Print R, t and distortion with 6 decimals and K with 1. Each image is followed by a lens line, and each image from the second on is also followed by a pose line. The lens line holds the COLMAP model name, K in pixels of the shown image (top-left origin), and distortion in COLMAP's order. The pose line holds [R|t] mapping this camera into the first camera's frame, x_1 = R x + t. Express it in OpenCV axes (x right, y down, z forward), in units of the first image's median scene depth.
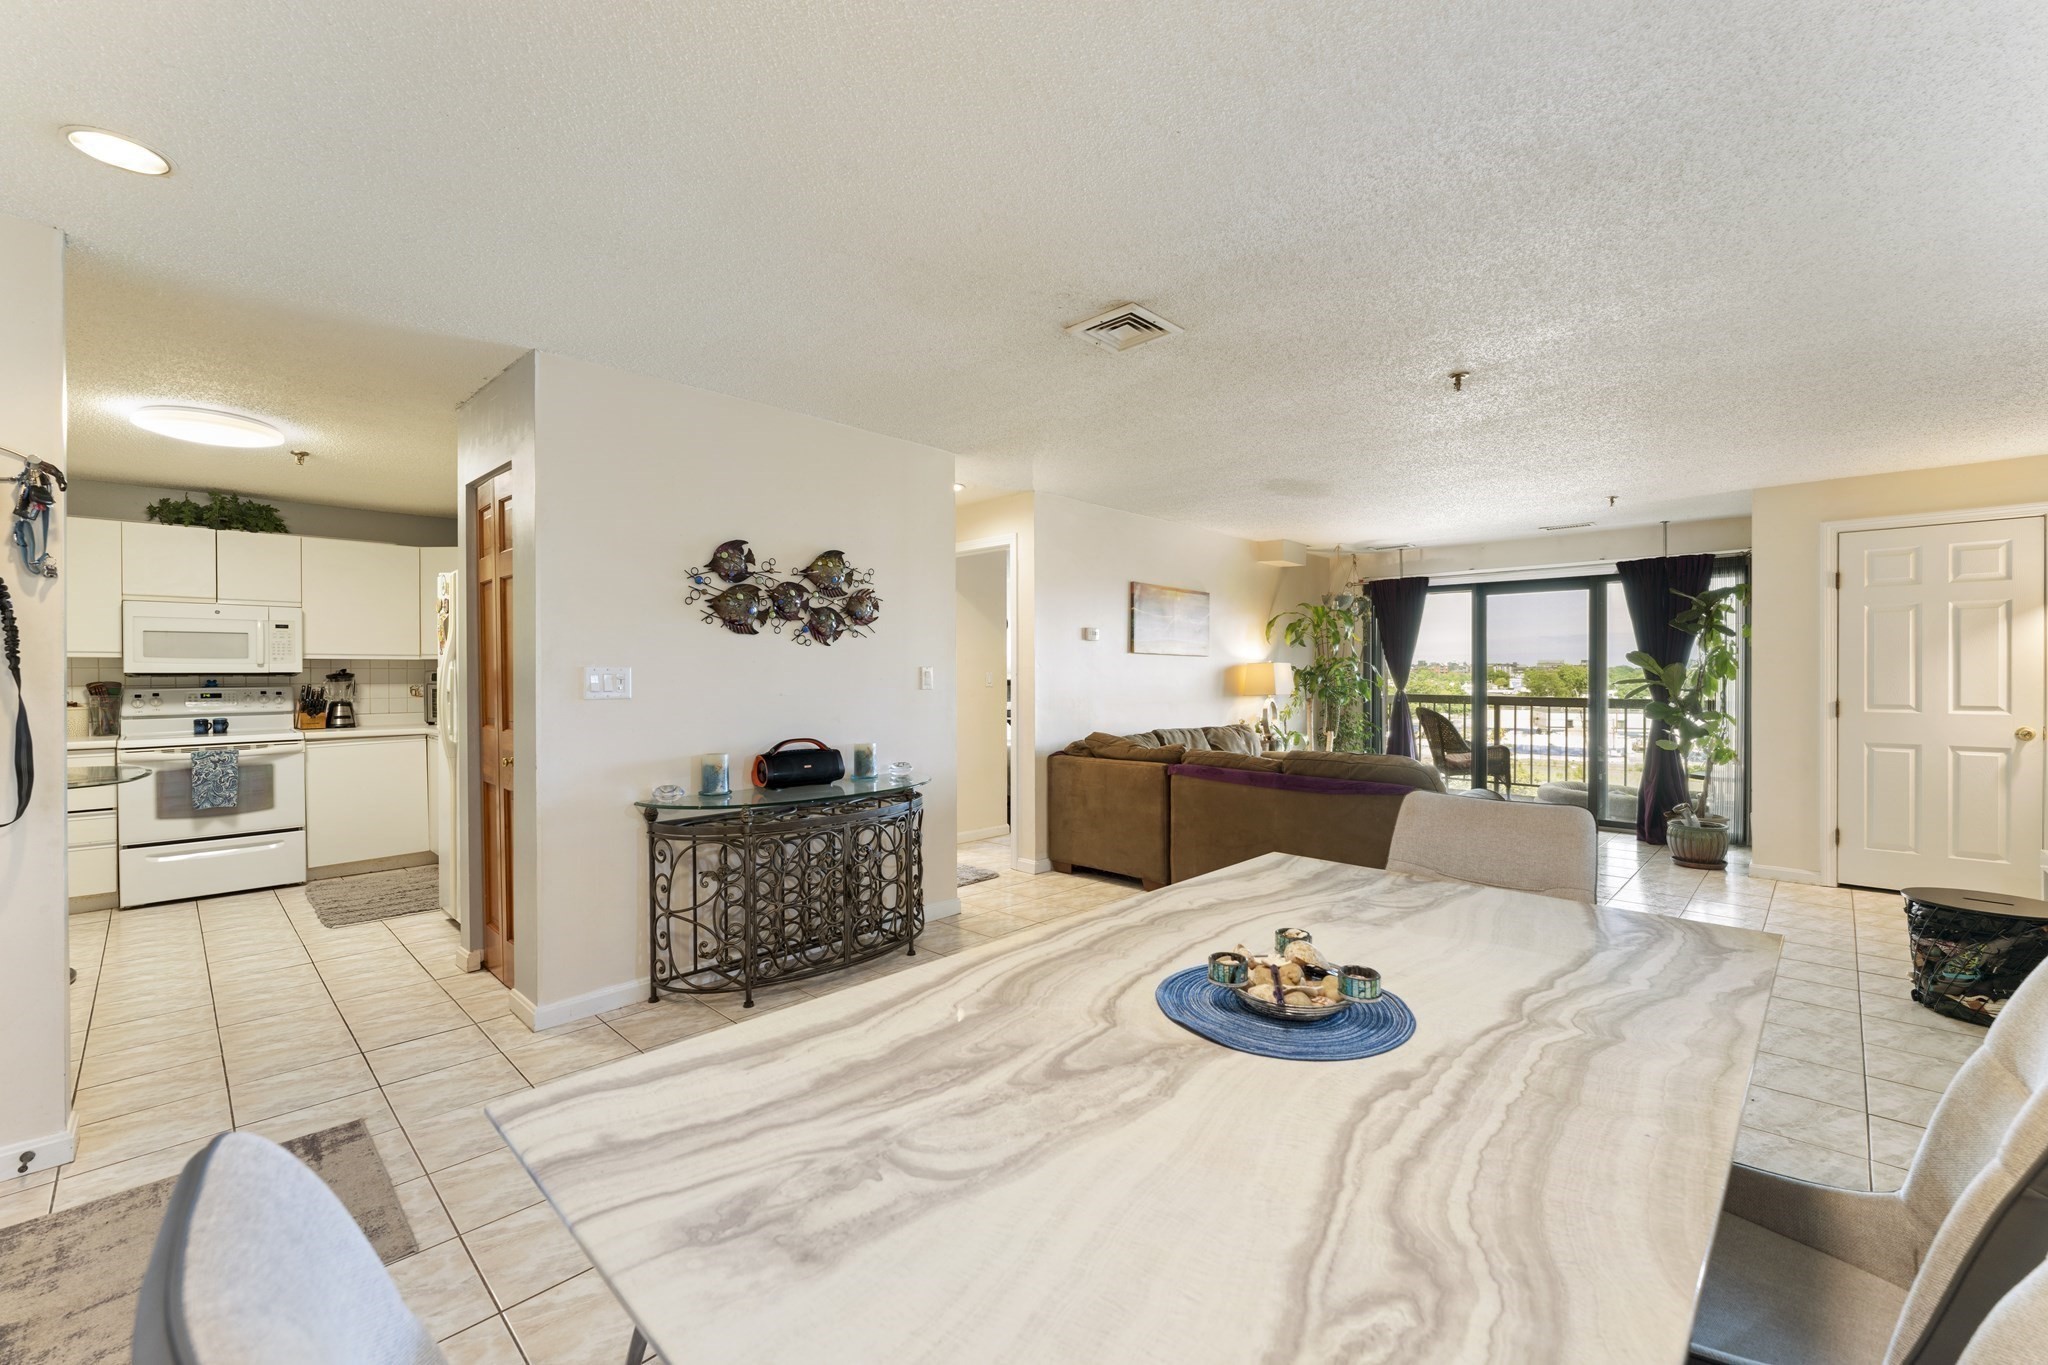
lens RADIAL K [[839.3, 0, 1021.8], [0, 839.3, 677.0], [0, 0, 1]] dist [-0.001087, 0.000508]
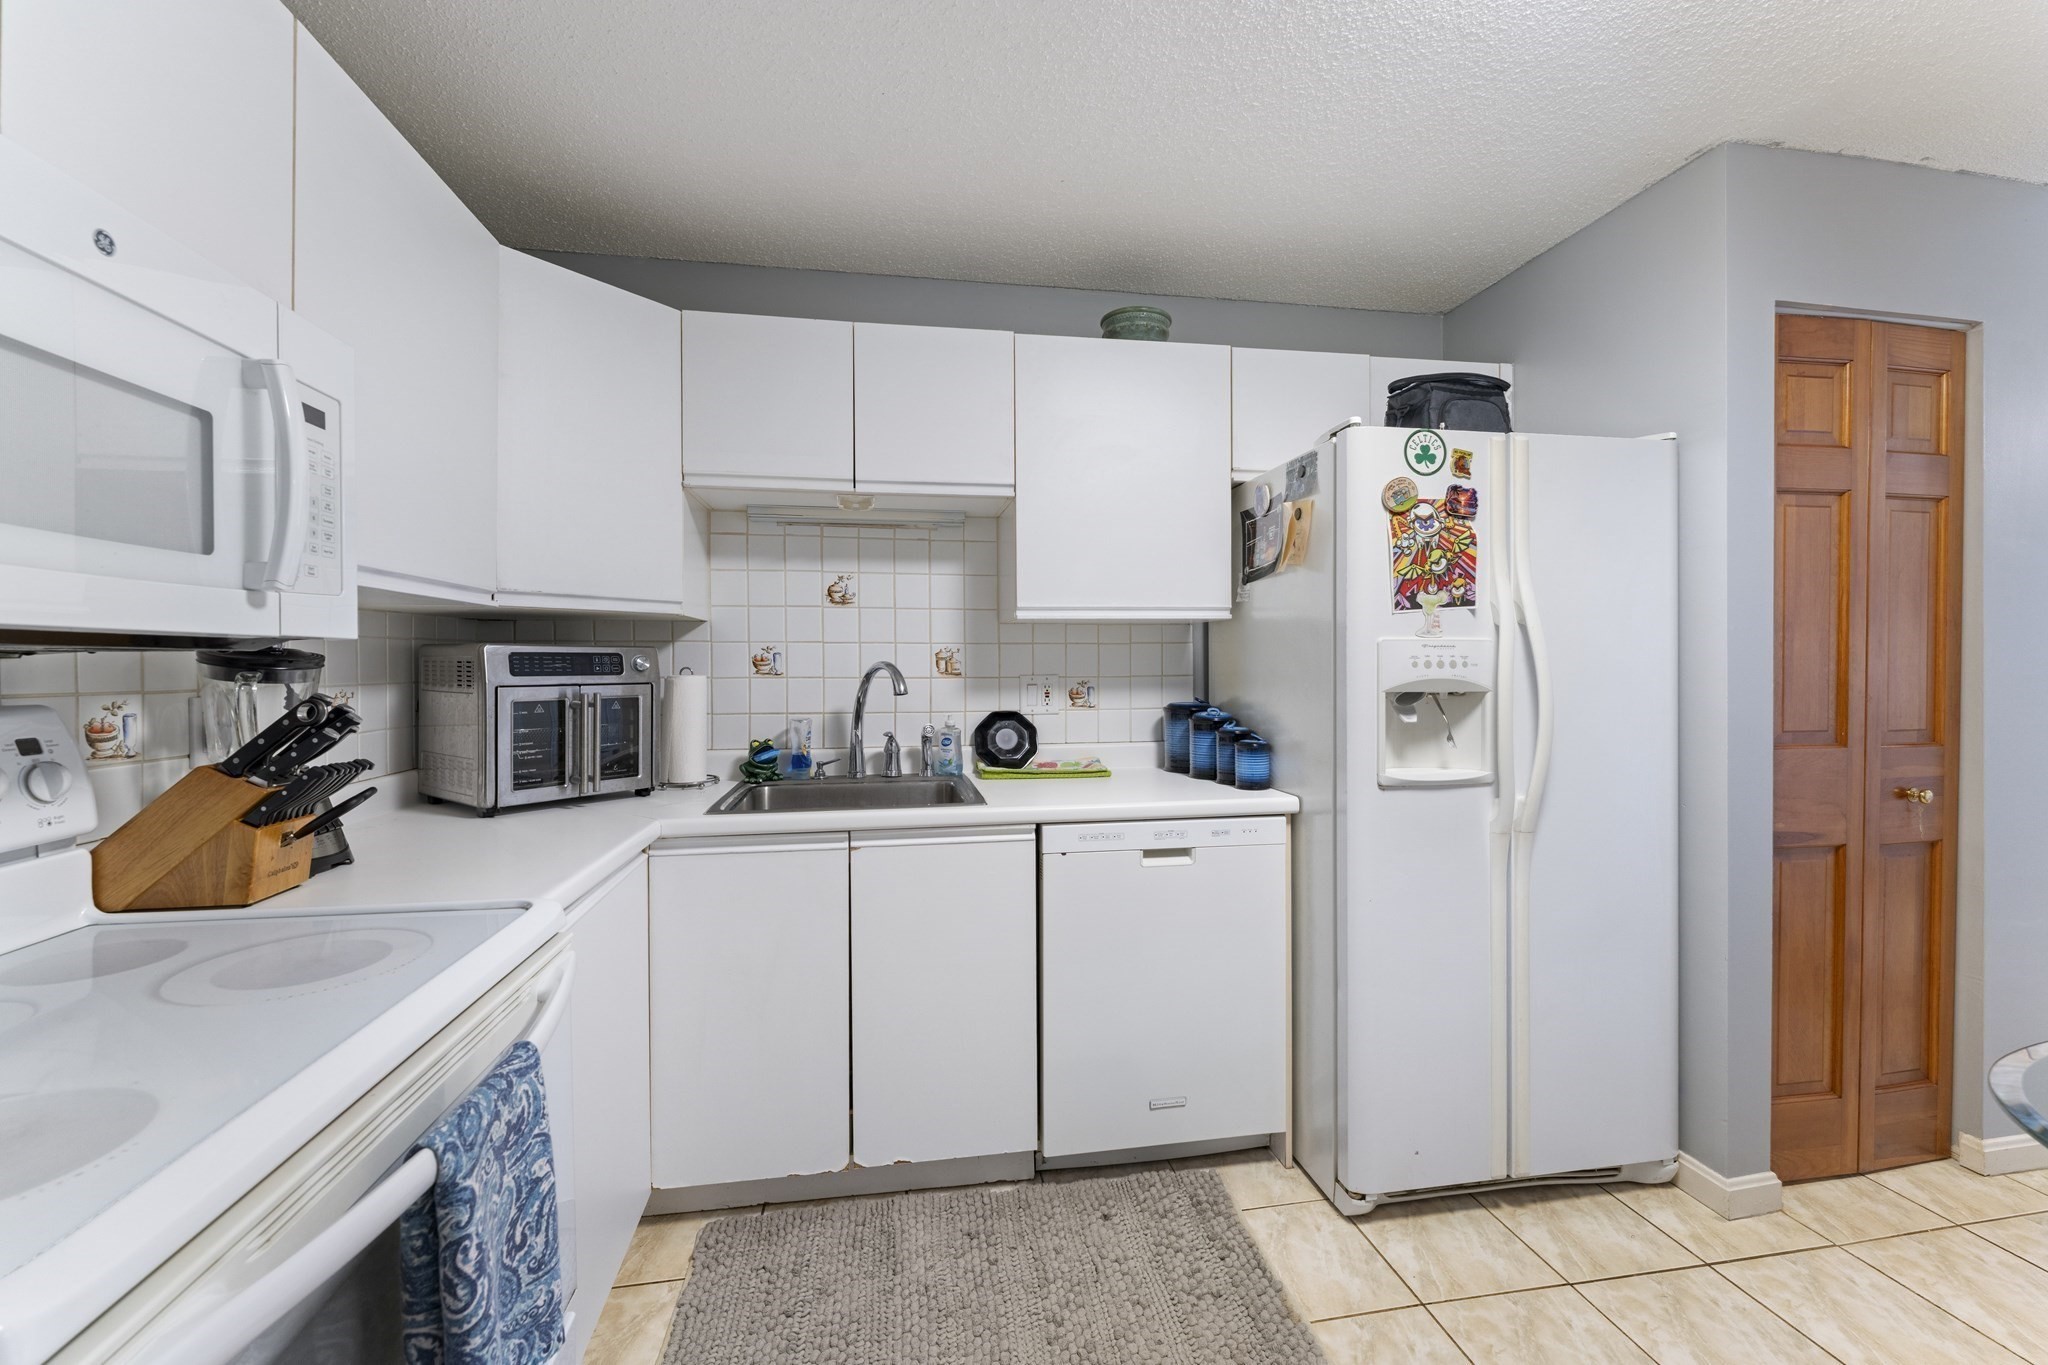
lens RADIAL K [[821.6, 0, 1018.9], [0, 821.6, 668.2], [0, 0, 1]] dist [0.001022, -0.000265]
pose [[0.591274, -0.002642, 0.806467, -0.960452], [0.003753, 0.999993, 0.000525, 0.002480], [-0.806462, 0.002716, 0.591279, 0.755681]]
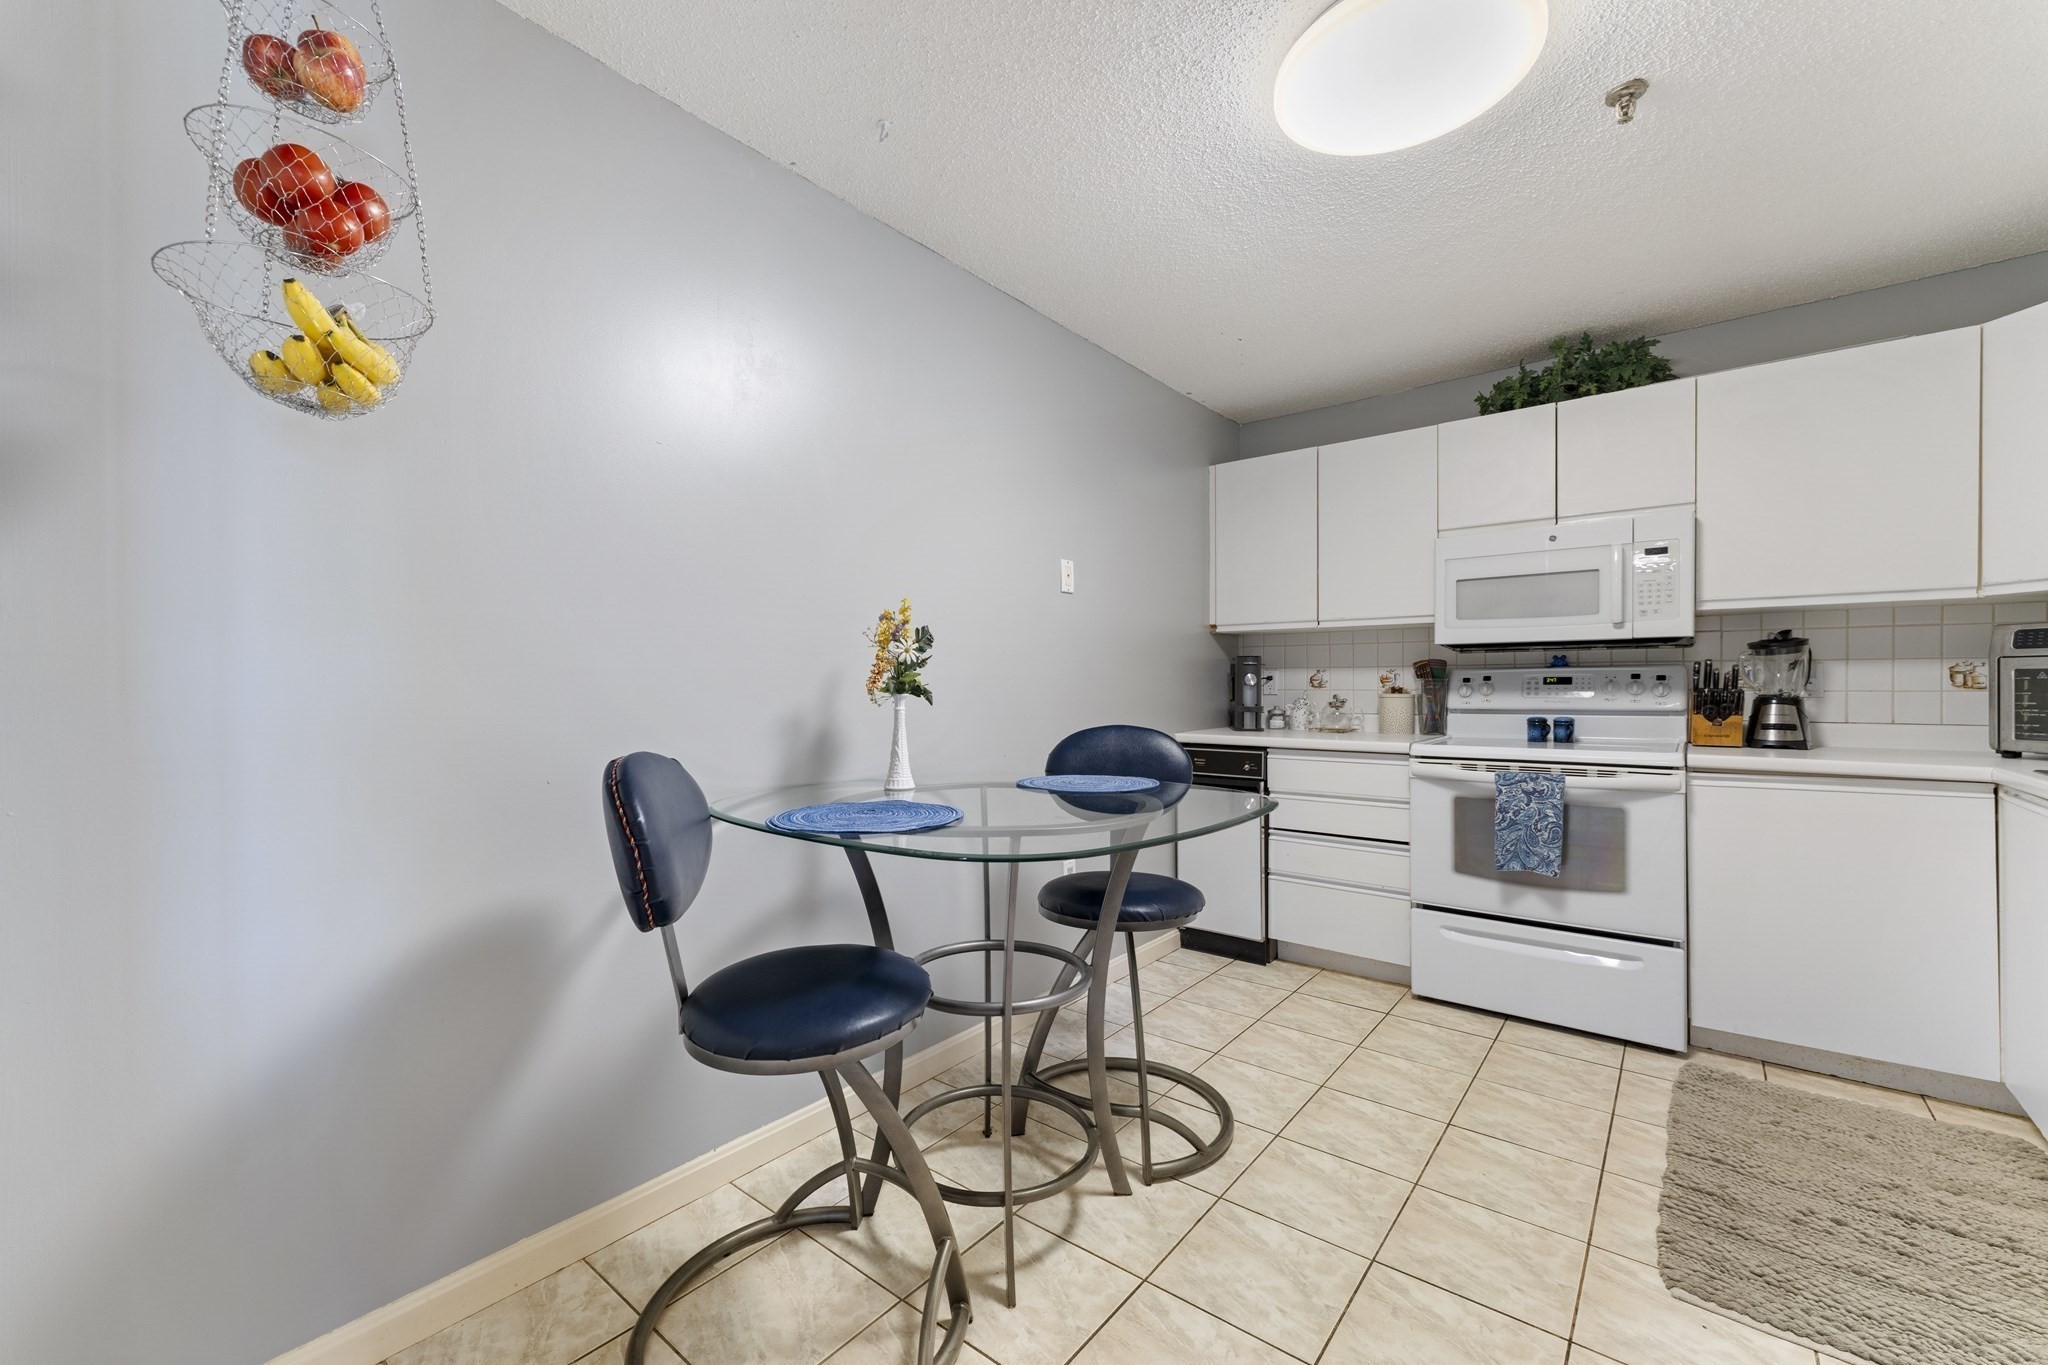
lens RADIAL K [[828.1, 0, 1013.8], [0, 828.1, 691.4], [0, 0, 1]] dist [0.000865, -0.000040]
pose [[0.082764, 0.011861, -0.996499, -0.396313], [-0.000199, 0.999929, 0.011885, 0.023370], [0.996569, -0.000786, 0.082761, 0.559152]]
